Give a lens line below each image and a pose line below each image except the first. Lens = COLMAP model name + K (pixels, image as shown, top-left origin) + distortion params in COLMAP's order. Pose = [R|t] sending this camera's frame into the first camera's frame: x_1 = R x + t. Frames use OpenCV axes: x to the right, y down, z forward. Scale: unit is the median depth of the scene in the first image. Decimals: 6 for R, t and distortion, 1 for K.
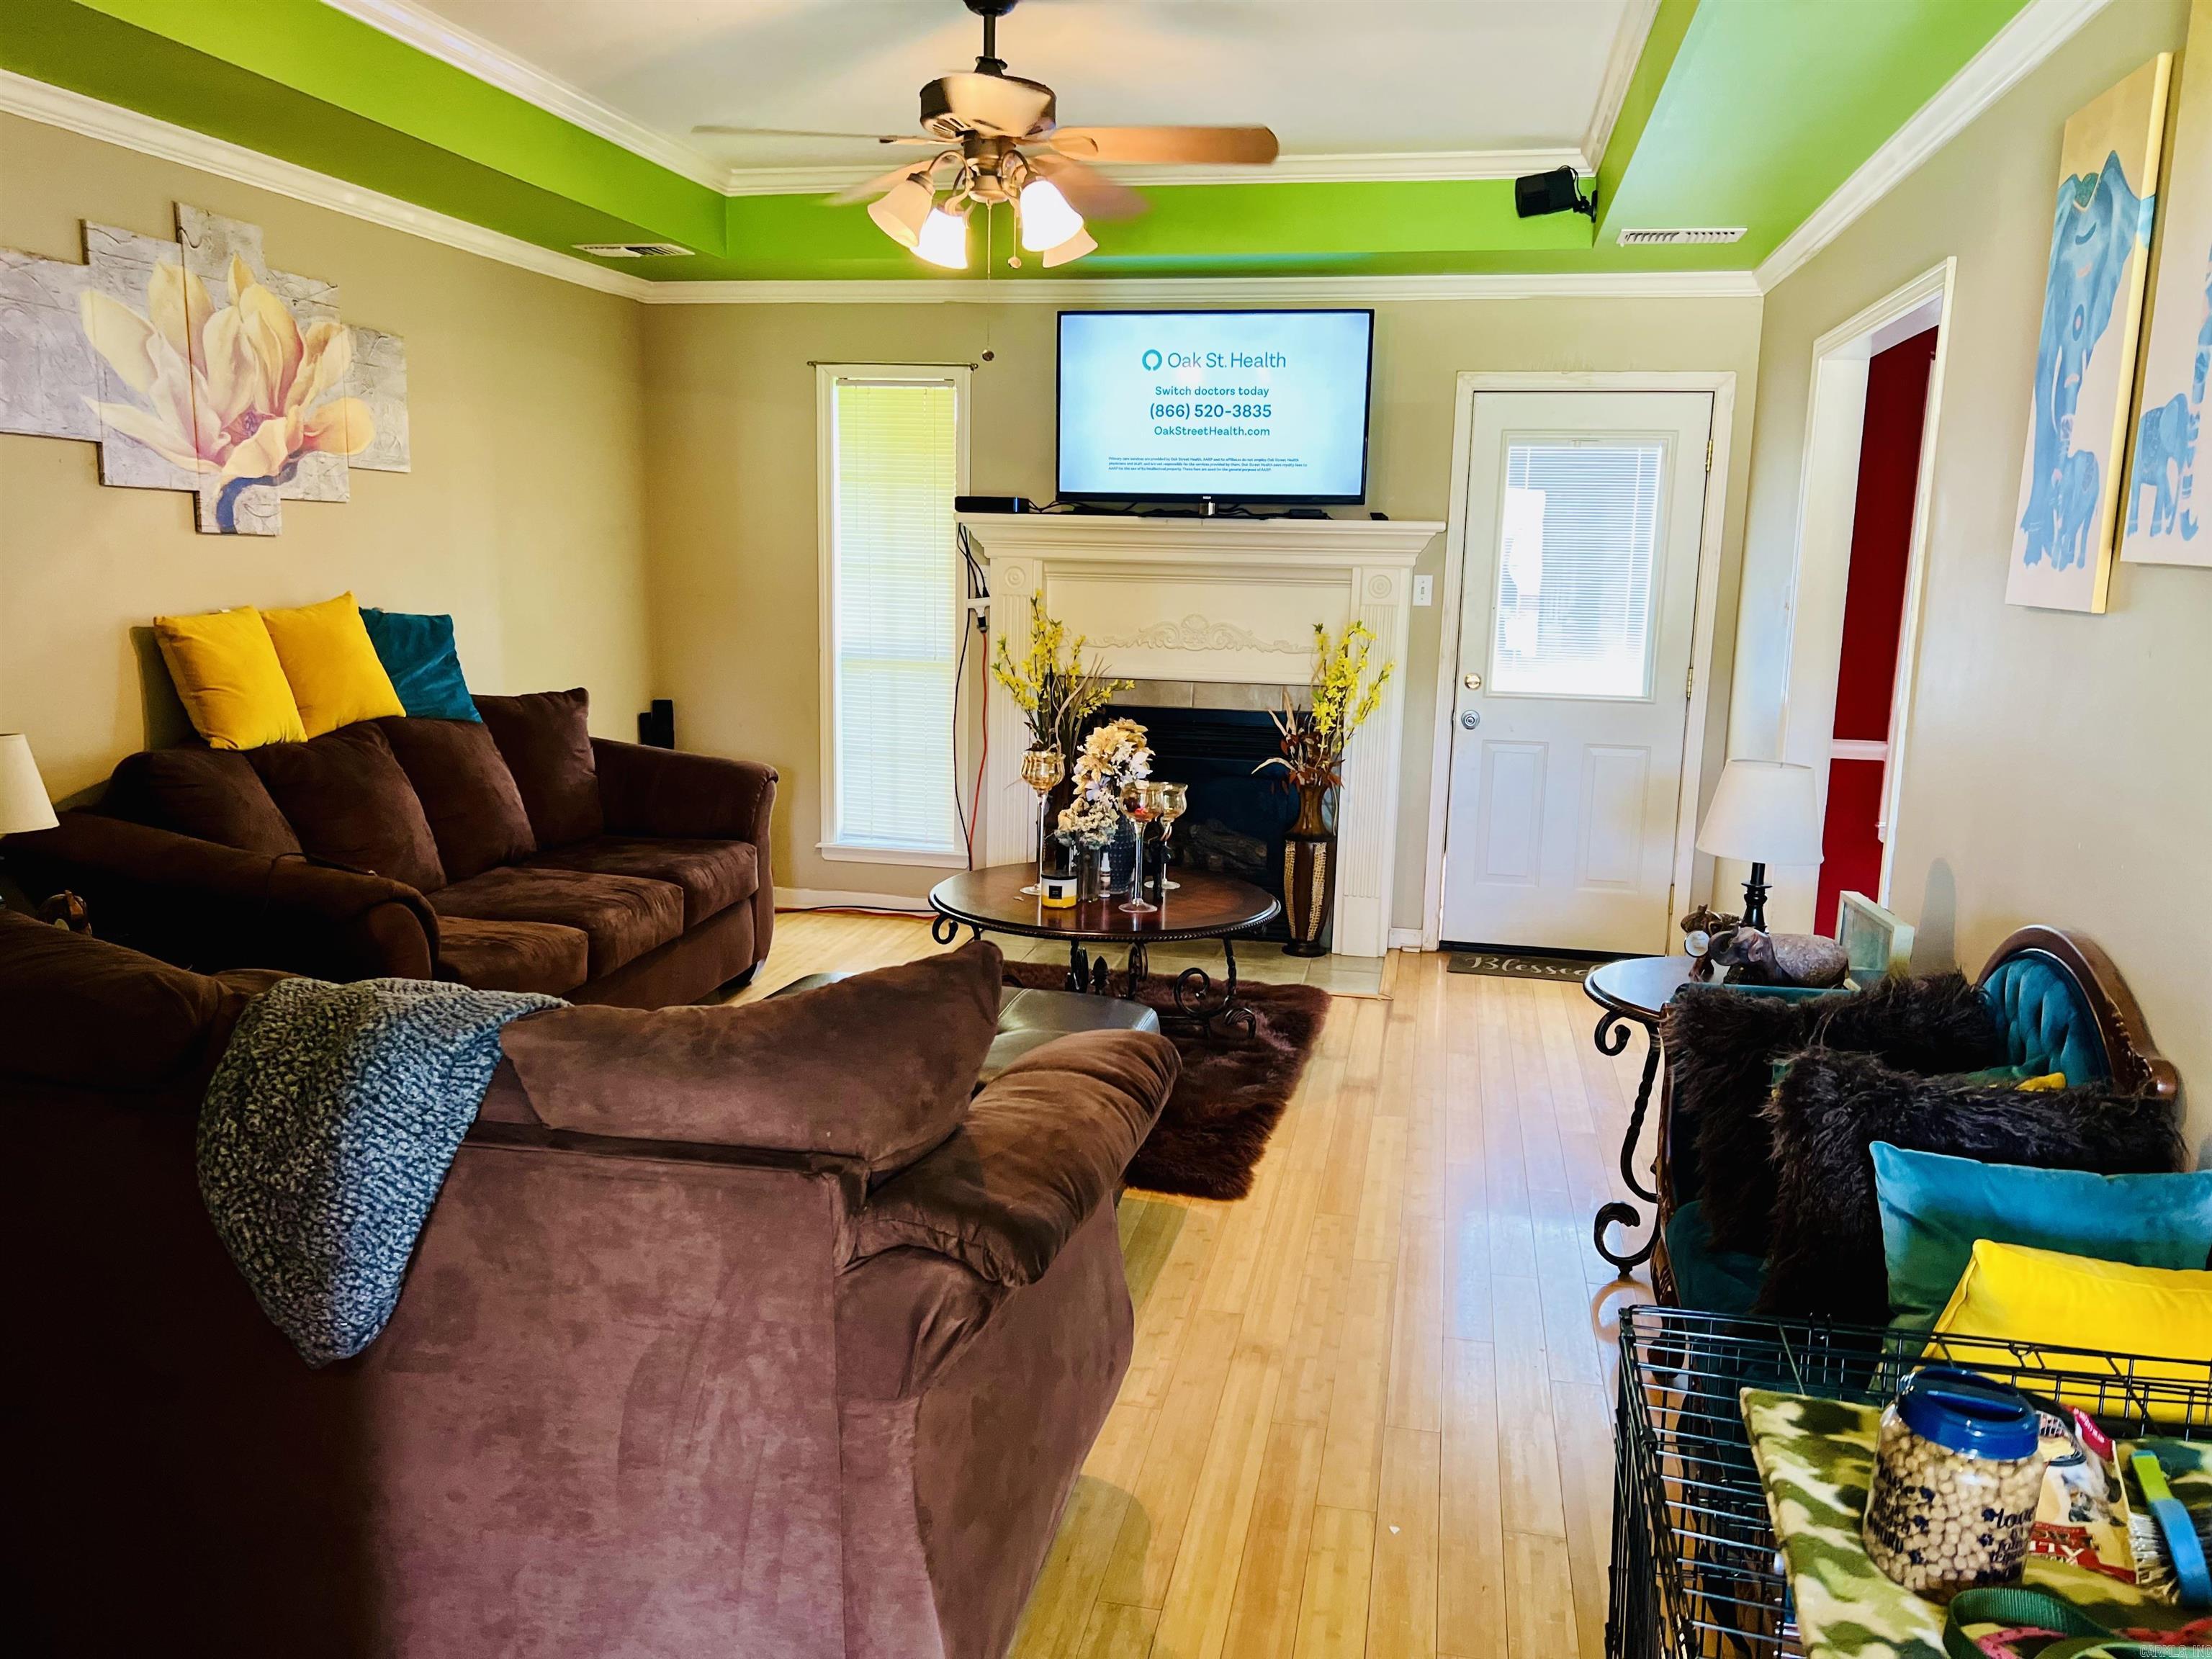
lens RADIAL K [[1658.2, 0, 1098.2], [0, 1658.2, 847.8], [0, 0, 1]] dist [0.050470, -0.058639]
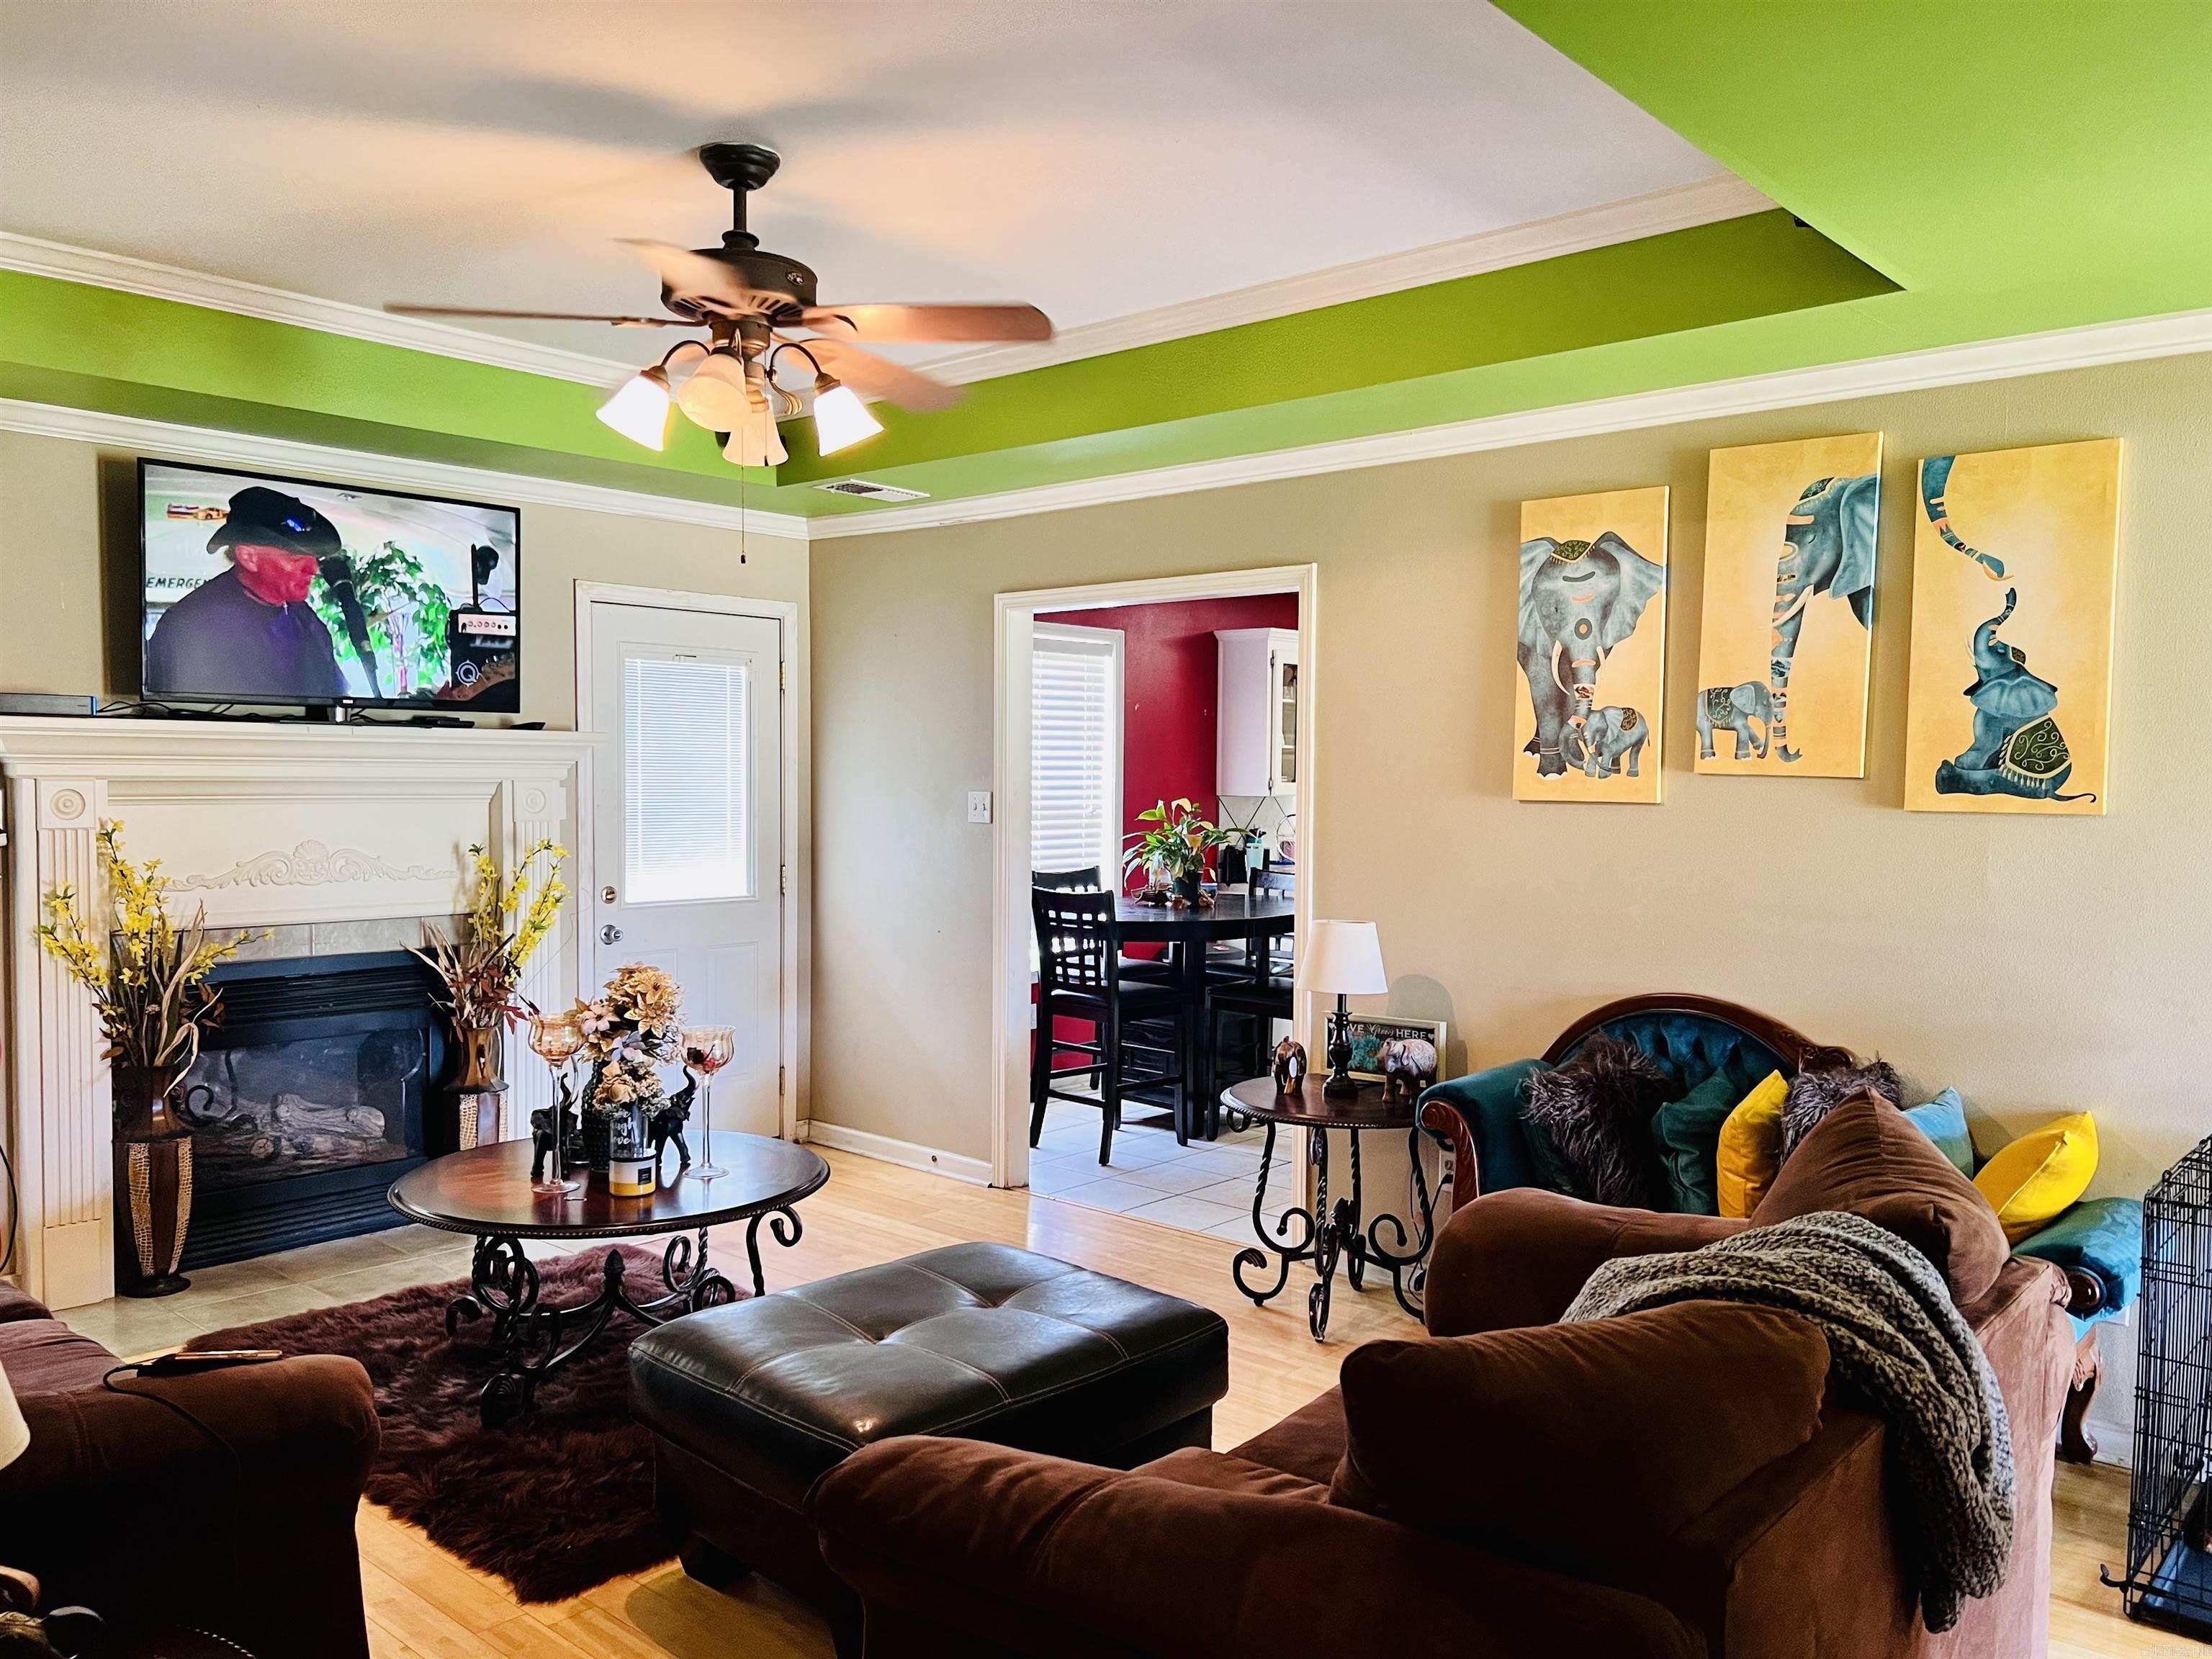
lens RADIAL K [[1658.2, 0, 1113.0], [0, 1658.2, 849.6], [0, 0, 1]] dist [0.050470, -0.058639]
pose [[0.495242, -0.059206, 0.866735, -0.594223], [0.155663, 0.987577, -0.021484, -0.076156], [-0.854696, 0.145558, 0.498306, 0.340567]]
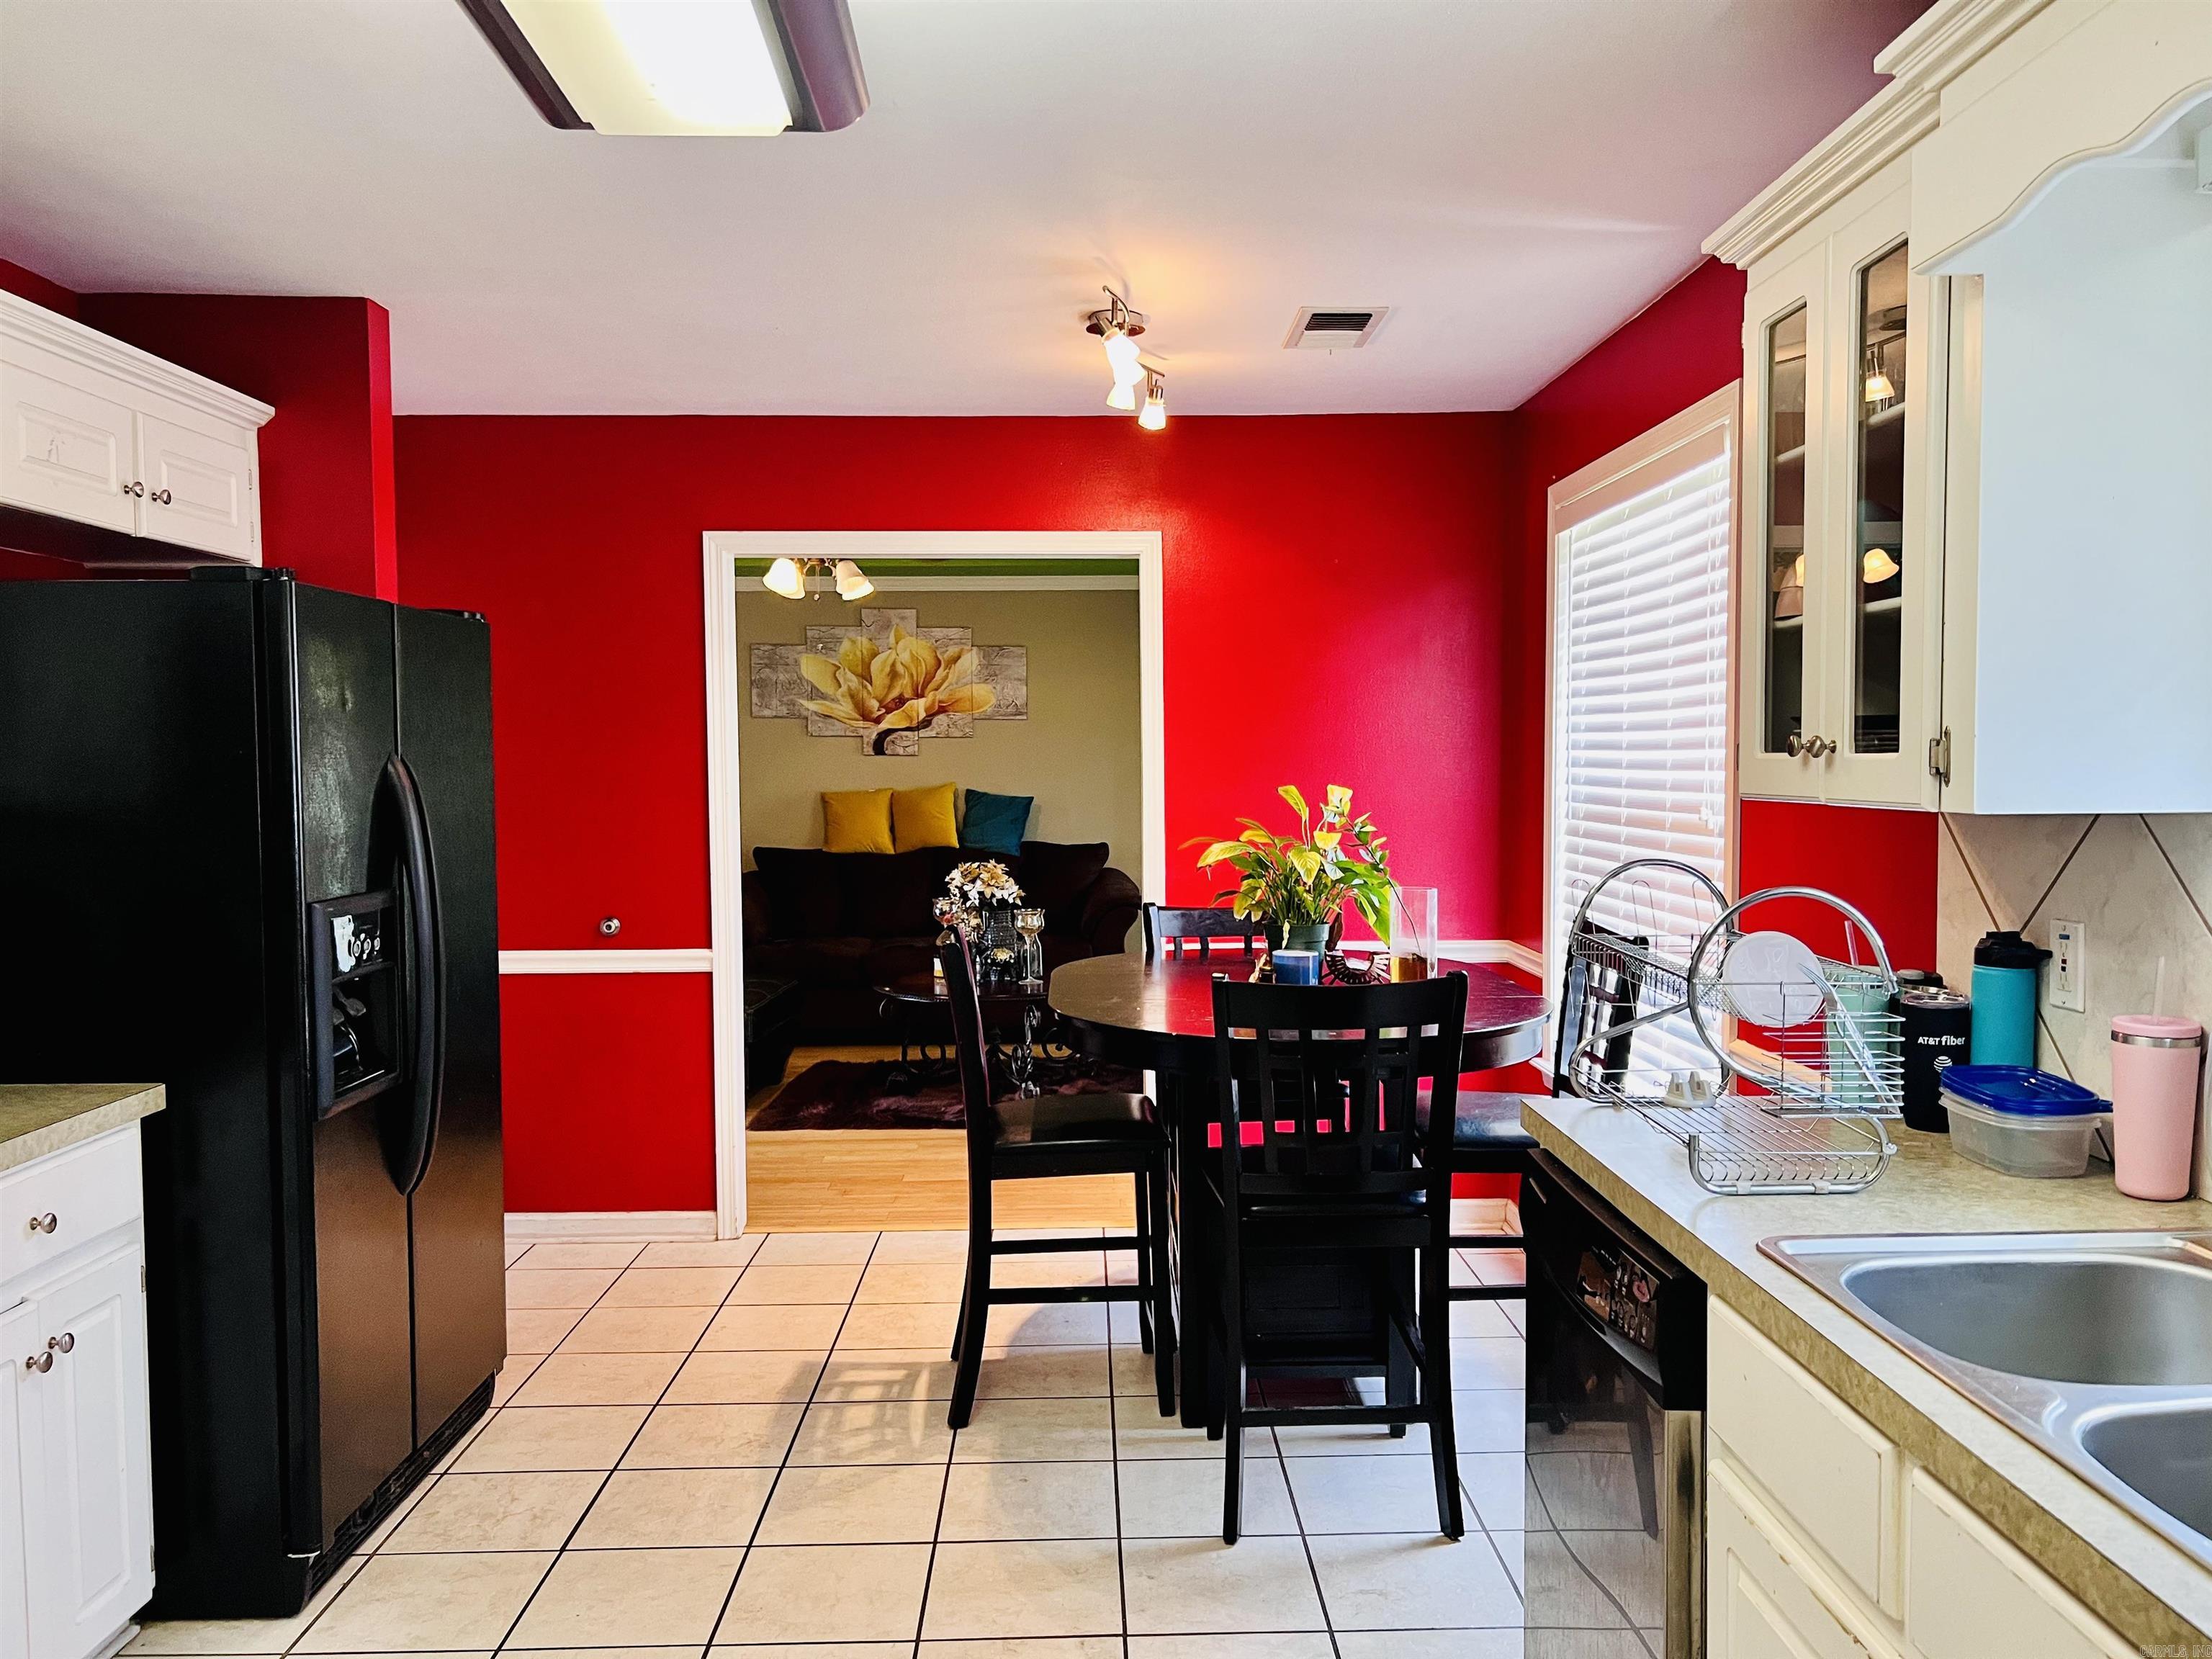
lens RADIAL K [[1658.2, 0, 1114.0], [0, 1658.2, 828.3], [0, 0, 1]] dist [0.050470, -0.058639]
pose [[0.235625, 0.013988, -0.971743, 1.423103], [-0.162216, 0.986435, -0.025134, -0.082718], [0.958210, 0.163555, 0.234698, 0.724996]]
